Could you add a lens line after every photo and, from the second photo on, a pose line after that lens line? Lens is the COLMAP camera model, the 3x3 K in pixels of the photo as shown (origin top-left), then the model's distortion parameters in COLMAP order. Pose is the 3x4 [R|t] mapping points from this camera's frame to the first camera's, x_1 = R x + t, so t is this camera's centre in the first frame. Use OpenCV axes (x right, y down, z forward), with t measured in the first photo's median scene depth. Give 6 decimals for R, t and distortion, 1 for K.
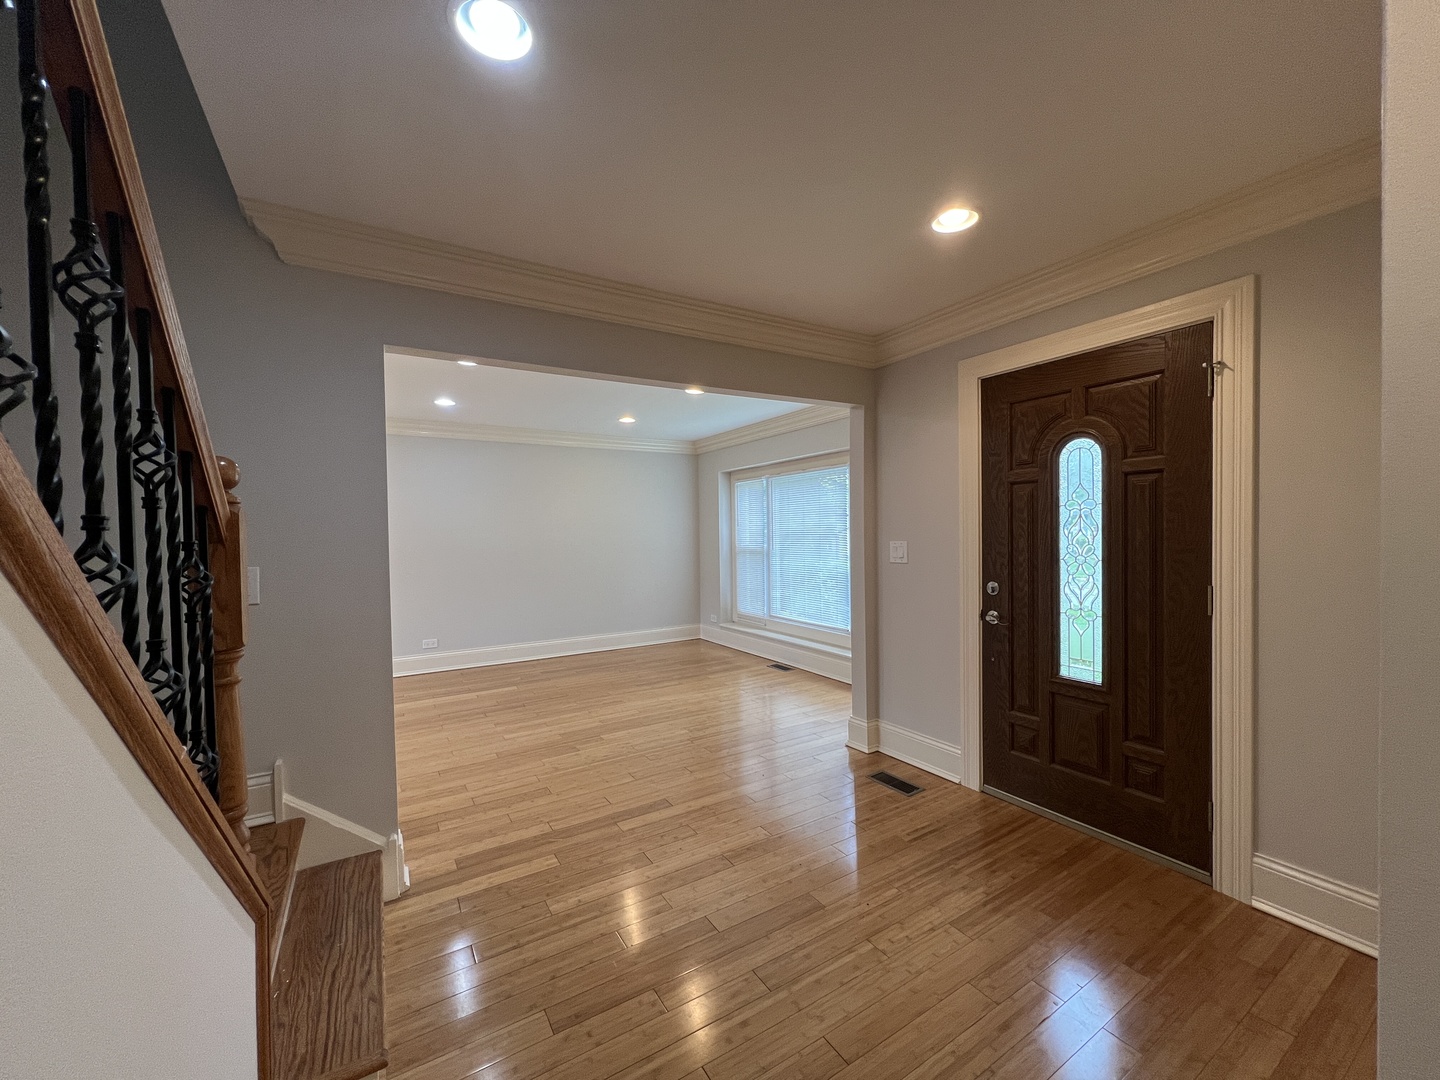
lens RADIAL K [[572.8, 0, 720.0], [0, 572.8, 540.0], [0, 0, 1]] dist [-0.002407, -0.000358]
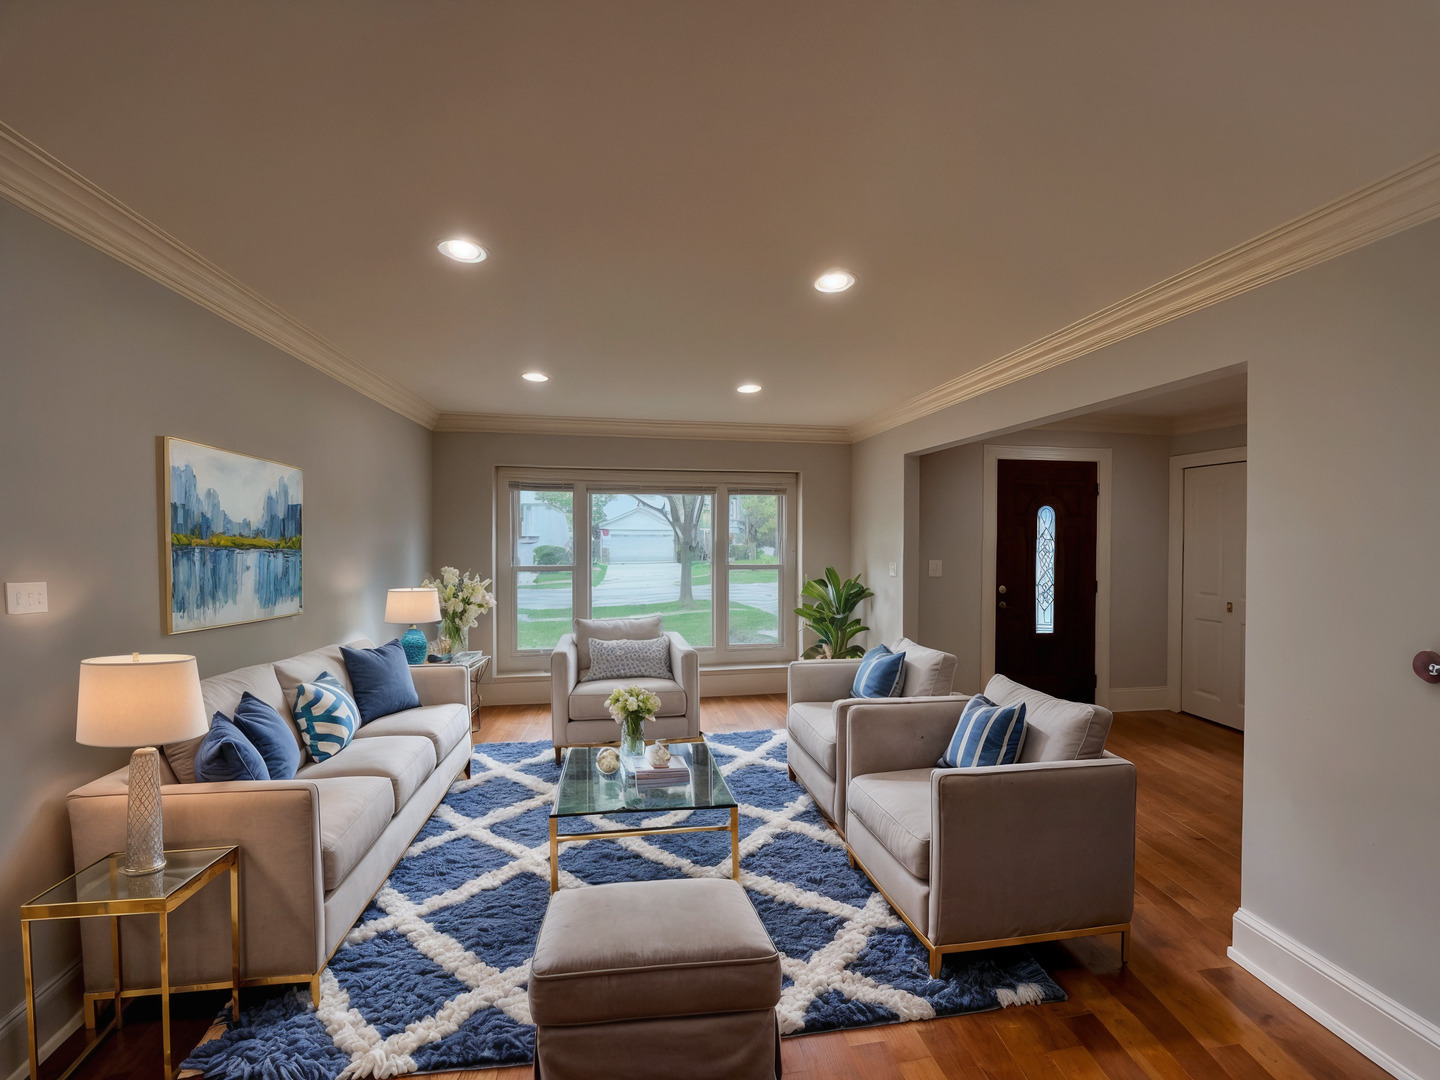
lens RADIAL K [[572.8, 0, 720.0], [0, 572.8, 540.0], [0, 0, 1]] dist [-0.002407, -0.000358]
pose [[0.391816, 0.012540, 0.919958, -1.764386], [0.001390, 0.999898, -0.014222, -0.043168], [-0.920042, 0.006851, 0.391759, 1.441575]]
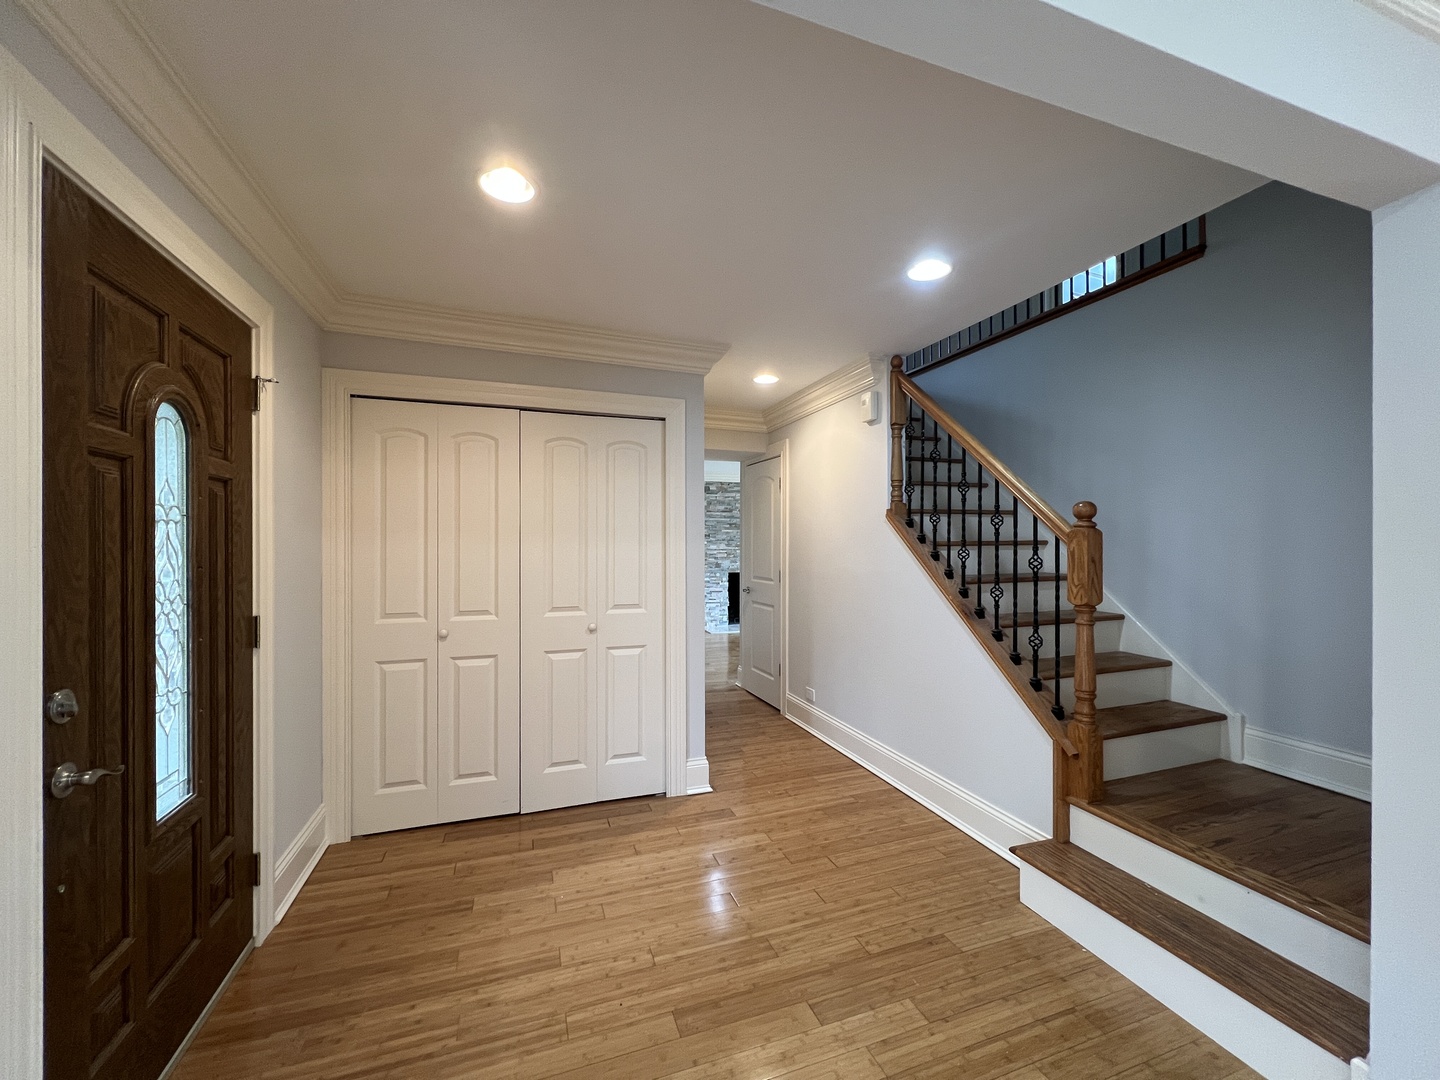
lens RADIAL K [[572.8, 0, 720.0], [0, 572.8, 540.0], [0, 0, 1]] dist [-0.002407, -0.000358]
pose [[-0.976535, 0.018044, 0.214600, -0.065954], [0.019762, 0.999788, 0.005863, -0.030122], [-0.214449, 0.009967, -0.976684, 1.684199]]
